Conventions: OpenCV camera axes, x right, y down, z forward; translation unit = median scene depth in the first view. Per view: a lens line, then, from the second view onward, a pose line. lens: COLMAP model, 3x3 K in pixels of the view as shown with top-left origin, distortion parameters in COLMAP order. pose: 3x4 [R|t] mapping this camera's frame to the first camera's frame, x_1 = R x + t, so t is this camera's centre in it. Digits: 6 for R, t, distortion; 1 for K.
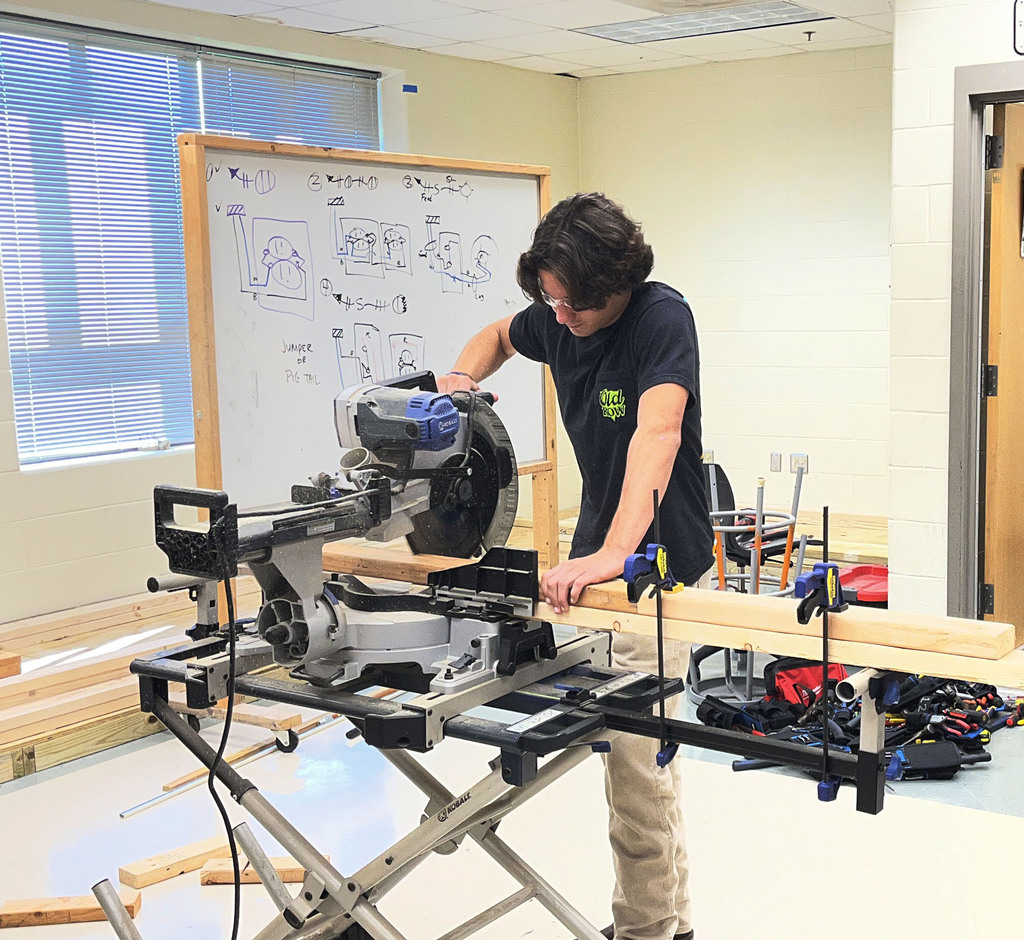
lens RADIAL K [[1828.0, 0, 514.4], [0, 1828.0, 548.9], [0, 0, 1]] dist [0.021351, -0.008402]
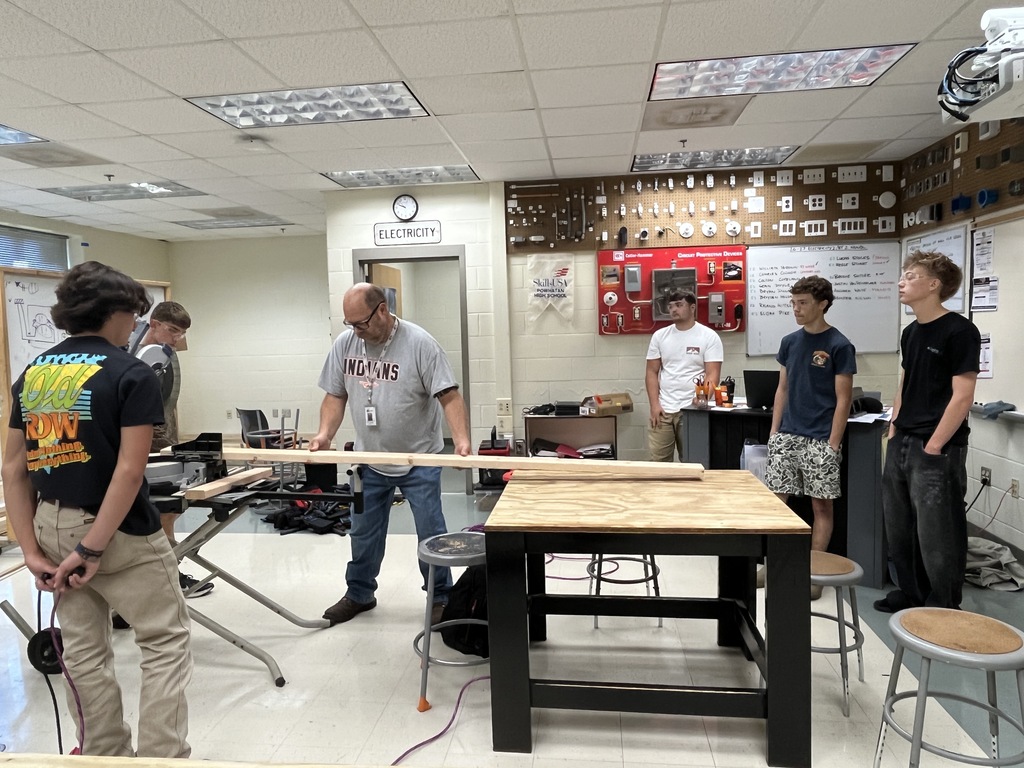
lens RADIAL K [[762.7, 0, 512.0], [0, 762.7, 384.0], [0, 0, 1]] dist [0.045248, -0.000699]
pose [[0.904721, -0.038855, 0.424229, -0.061686], [0.072225, 0.995406, -0.062860, 0.024913], [-0.419838, 0.087511, 0.903370, -0.138191]]
